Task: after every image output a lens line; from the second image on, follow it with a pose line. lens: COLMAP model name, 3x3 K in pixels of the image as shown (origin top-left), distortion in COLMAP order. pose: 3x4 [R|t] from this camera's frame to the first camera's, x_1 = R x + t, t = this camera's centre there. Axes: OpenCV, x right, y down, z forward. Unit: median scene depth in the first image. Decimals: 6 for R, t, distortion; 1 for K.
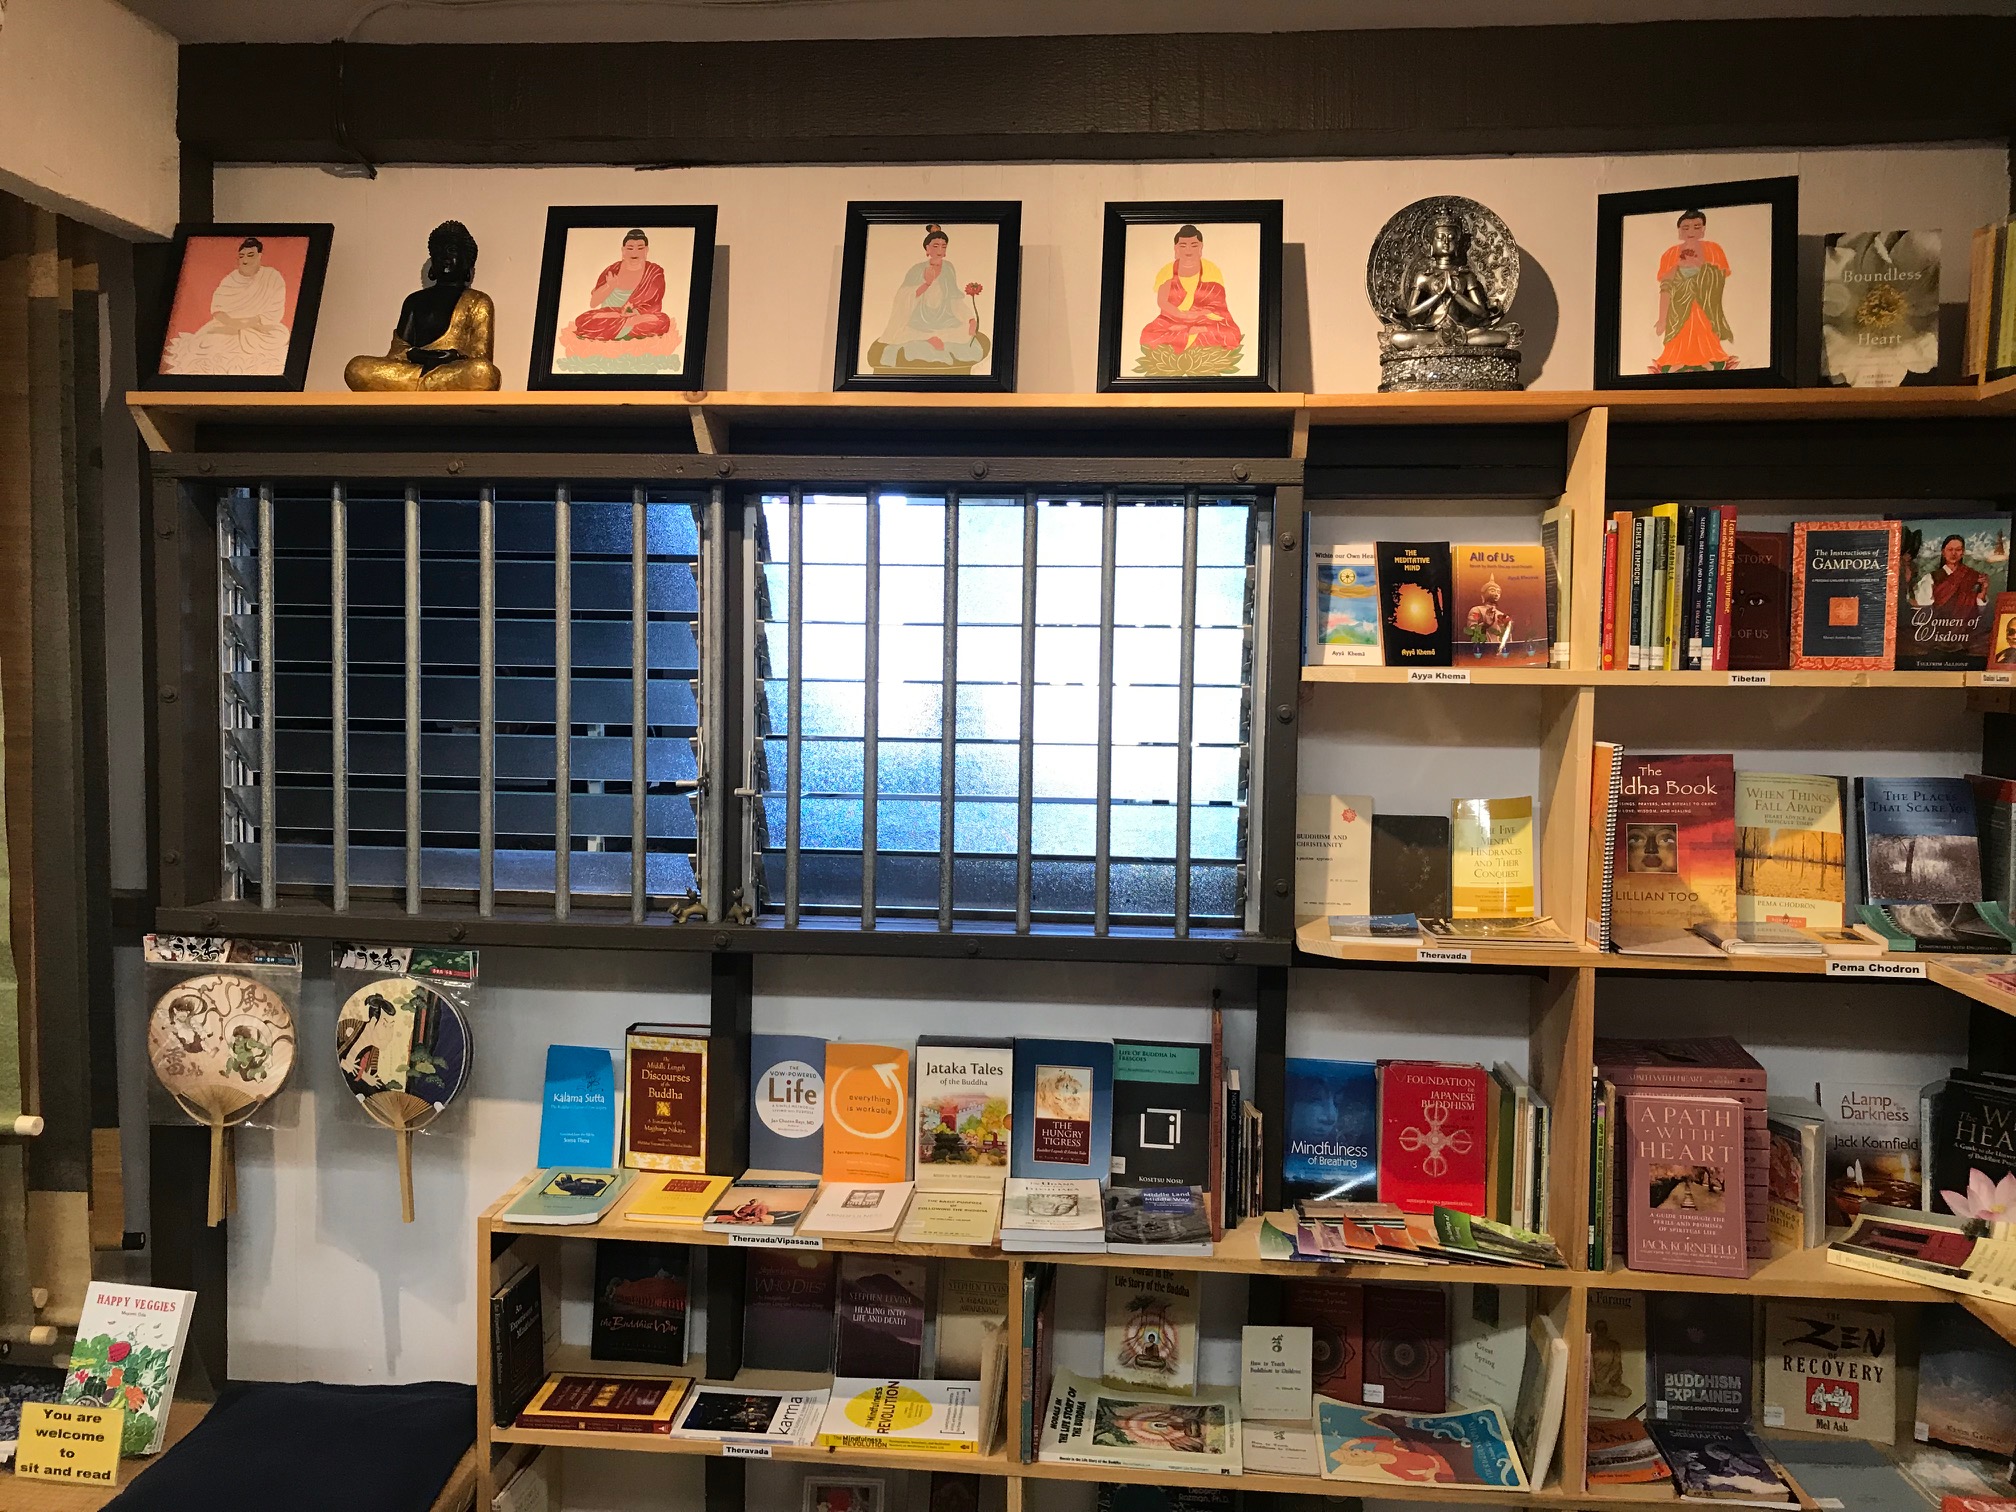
lens RADIAL K [[1675.8, 0, 993.8], [0, 1675.8, 754.3], [0, 0, 1]] dist [0.008910, -0.001555]
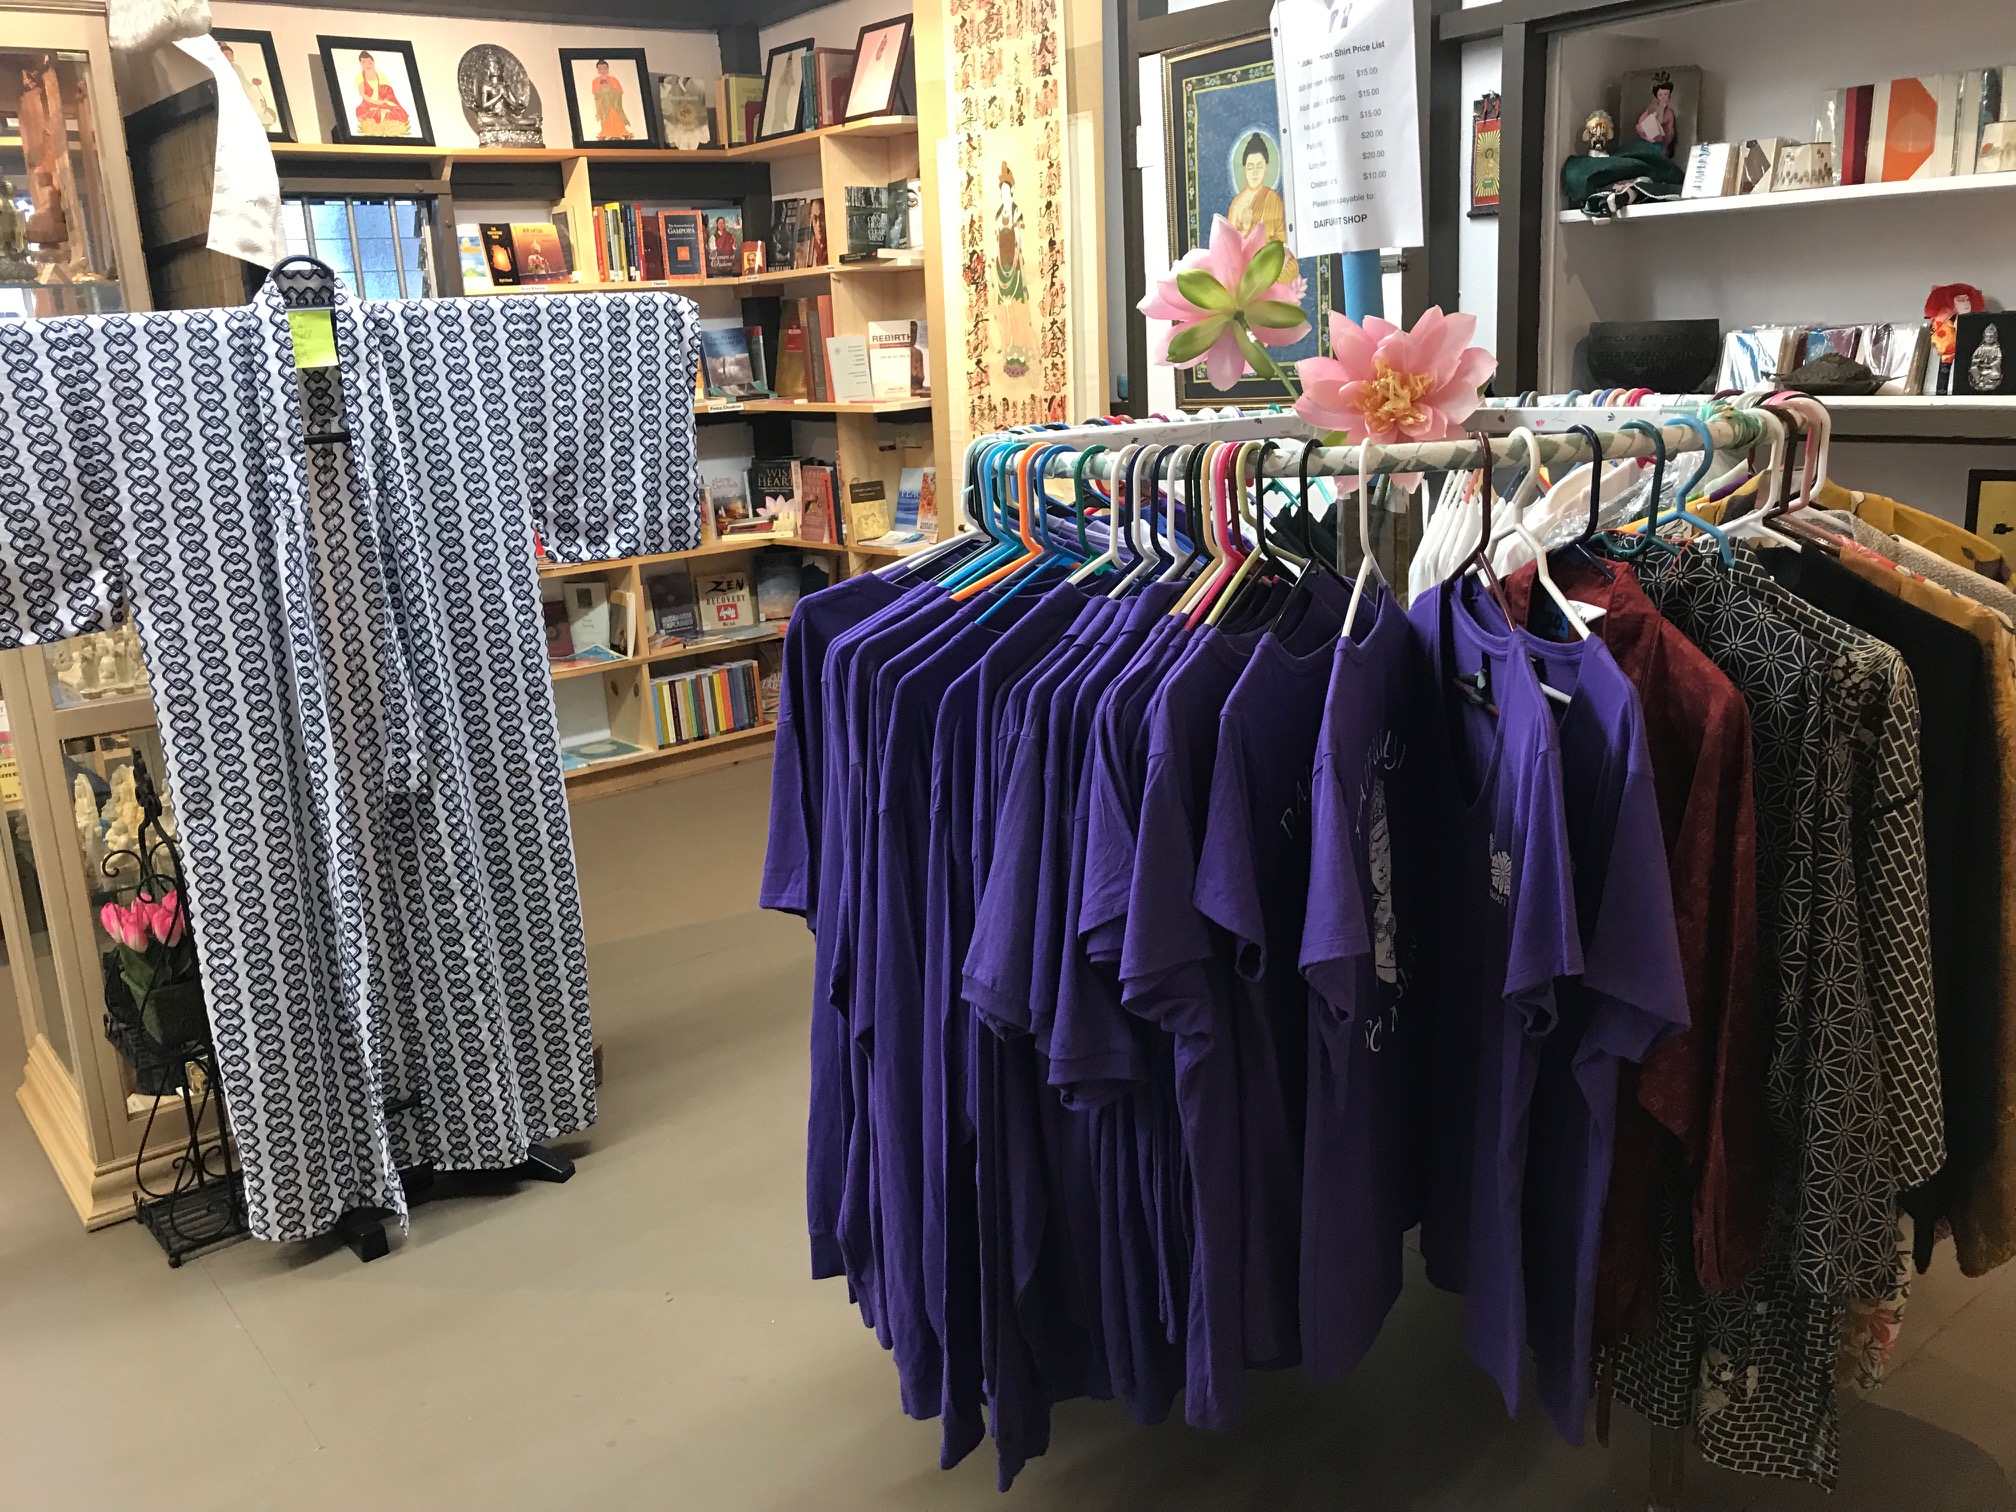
lens RADIAL K [[1675.8, 0, 993.8], [0, 1675.8, 754.3], [0, 0, 1]] dist [0.008910, -0.001555]
pose [[0.722605, -0.221754, 0.654727, -0.799750], [0.106724, 0.971581, 0.211283, 0.133956], [-0.682973, -0.082799, 0.725736, -0.945157]]
